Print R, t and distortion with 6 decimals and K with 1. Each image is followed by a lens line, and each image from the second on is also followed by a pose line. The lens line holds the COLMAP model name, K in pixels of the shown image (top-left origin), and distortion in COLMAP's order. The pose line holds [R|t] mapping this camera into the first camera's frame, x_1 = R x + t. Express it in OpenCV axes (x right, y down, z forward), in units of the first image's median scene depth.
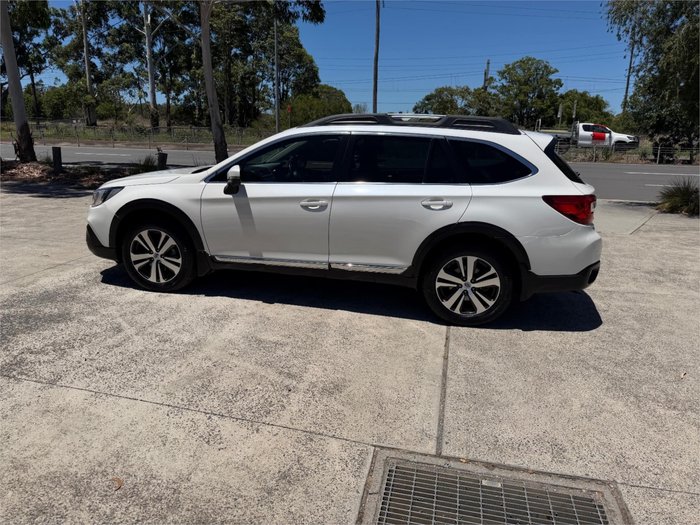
lens RADIAL K [[497.3, 0, 343.3], [0, 497.3, 251.1], [0, 0, 1]] dist [0.018503, -0.029155]
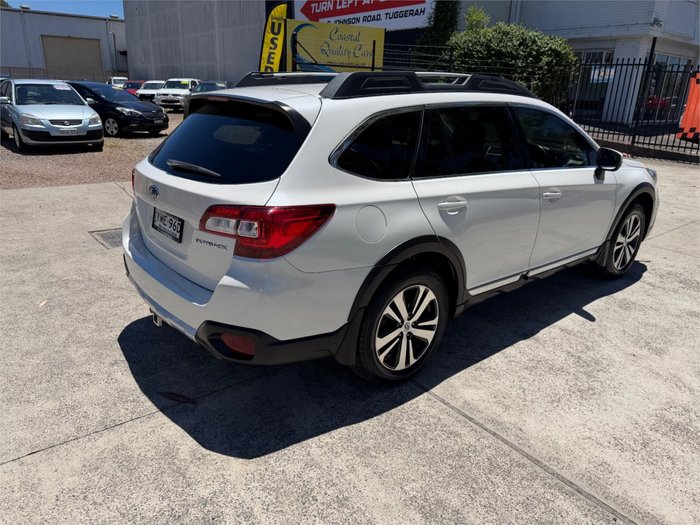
lens RADIAL K [[497.3, 0, 344.7], [0, 497.3, 262.6], [0, 0, 1]] dist [0.018503, -0.029155]
pose [[-0.630314, 0.216250, -0.745614, 0.871780], [-0.233873, 0.862913, 0.447979, -0.393166], [0.740275, 0.456747, -0.493331, 1.632023]]
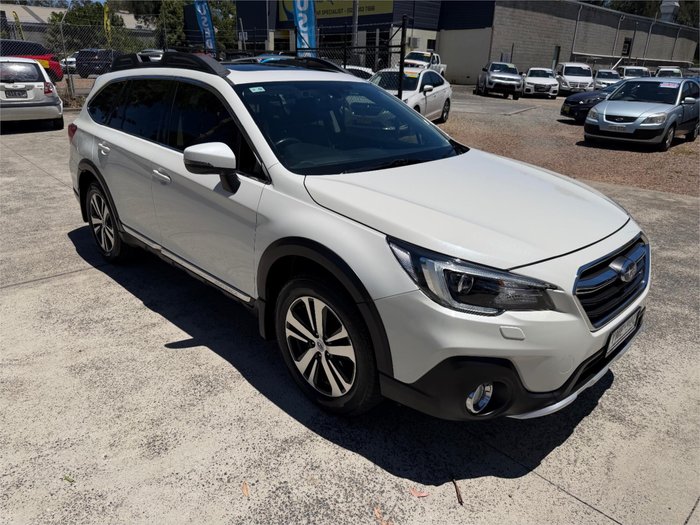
lens RADIAL K [[497.3, 0, 343.2], [0, 497.3, 262.3], [0, 0, 1]] dist [0.018503, -0.029155]
pose [[-0.821213, -0.242938, 0.516323, -0.628869], [0.102567, 0.827263, 0.552372, -0.486949], [-0.561328, 0.506573, -0.654443, 1.842482]]
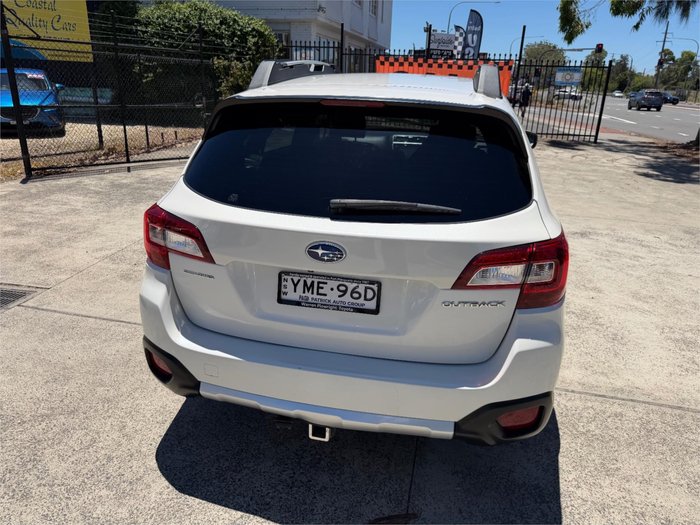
lens RADIAL K [[497.3, 0, 343.4], [0, 497.3, 265.0], [0, 0, 1]] dist [0.018503, -0.029155]
pose [[-0.016114, 0.331185, -0.943428, 0.926508], [-0.271408, 0.906676, 0.322919, -0.259662], [0.962330, 0.261257, 0.075276, 1.093282]]
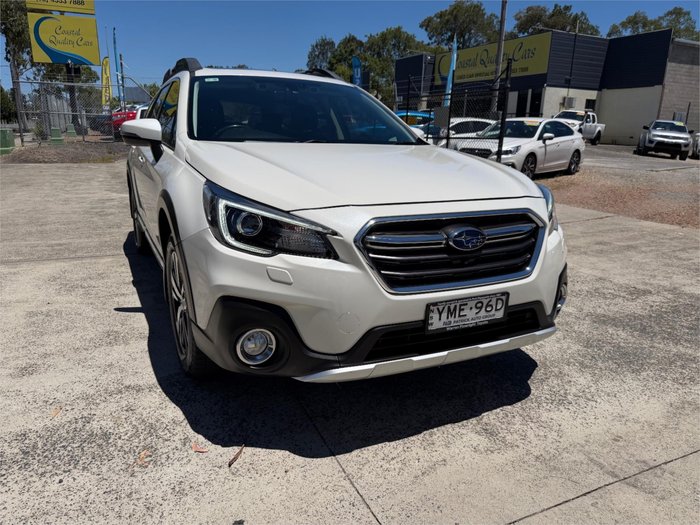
lens RADIAL K [[497.3, 0, 343.6], [0, 497.3, 265.6], [0, 0, 1]] dist [0.018503, -0.029155]
pose [[-0.603898, -0.244434, 0.758656, -0.882004], [0.158049, 0.896194, 0.414556, -0.341900], [-0.781234, 0.370254, -0.502578, 1.659066]]
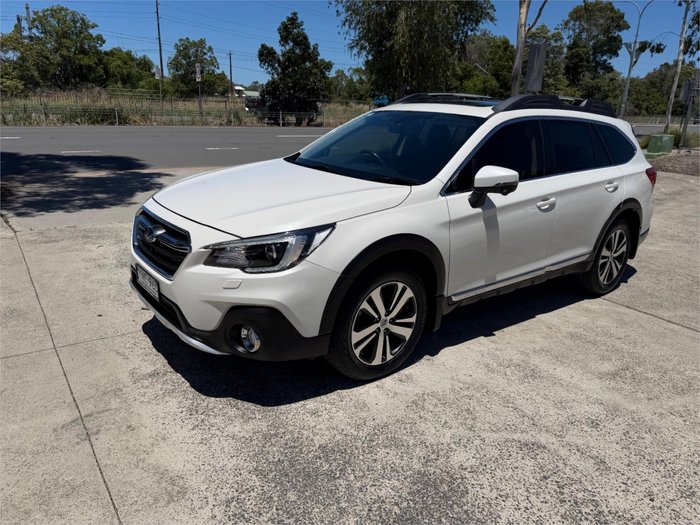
lens RADIAL K [[497.3, 0, 343.3], [0, 497.3, 253.0], [0, 0, 1]] dist [0.018503, -0.029155]
pose [[0.649382, -0.216256, 0.729066, -0.936032], [0.157771, 0.976166, 0.149024, -0.196335], [-0.743917, 0.018252, 0.668023, 0.694124]]
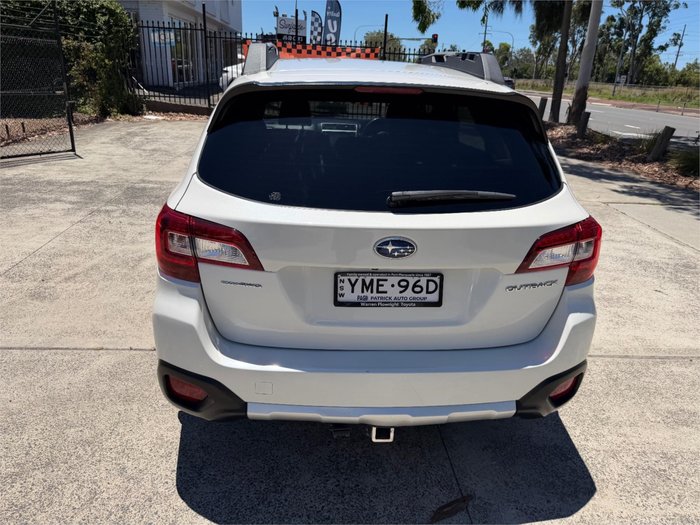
lens RADIAL K [[497.3, 0, 343.7], [0, 497.3, 268.0], [0, 0, 1]] dist [0.018503, -0.029155]
pose [[0.266391, 0.347264, -0.899135, 0.883467], [-0.269191, 0.922529, 0.276545, -0.215654], [0.925512, 0.168370, 0.339234, 0.939612]]
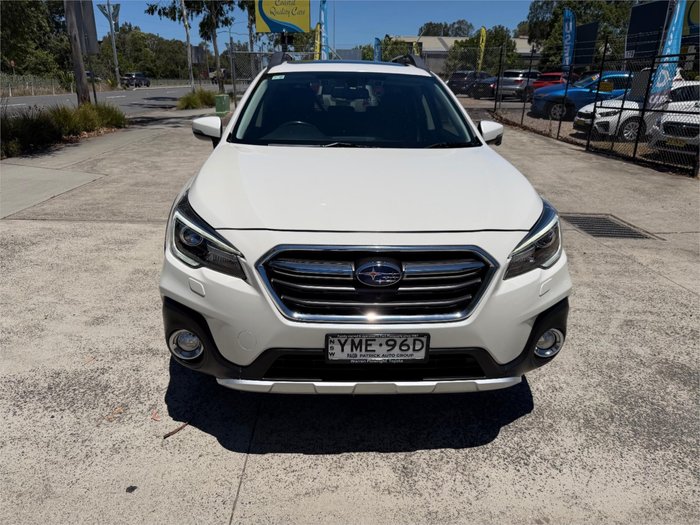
lens RADIAL K [[497.3, 0, 343.2], [0, 497.3, 259.6], [0, 0, 1]] dist [0.018503, -0.029155]
pose [[-0.240518, -0.348995, 0.905734, -0.980491], [0.214092, 0.891071, 0.400197, -0.350260], [-0.946739, 0.290165, -0.139602, 1.424795]]
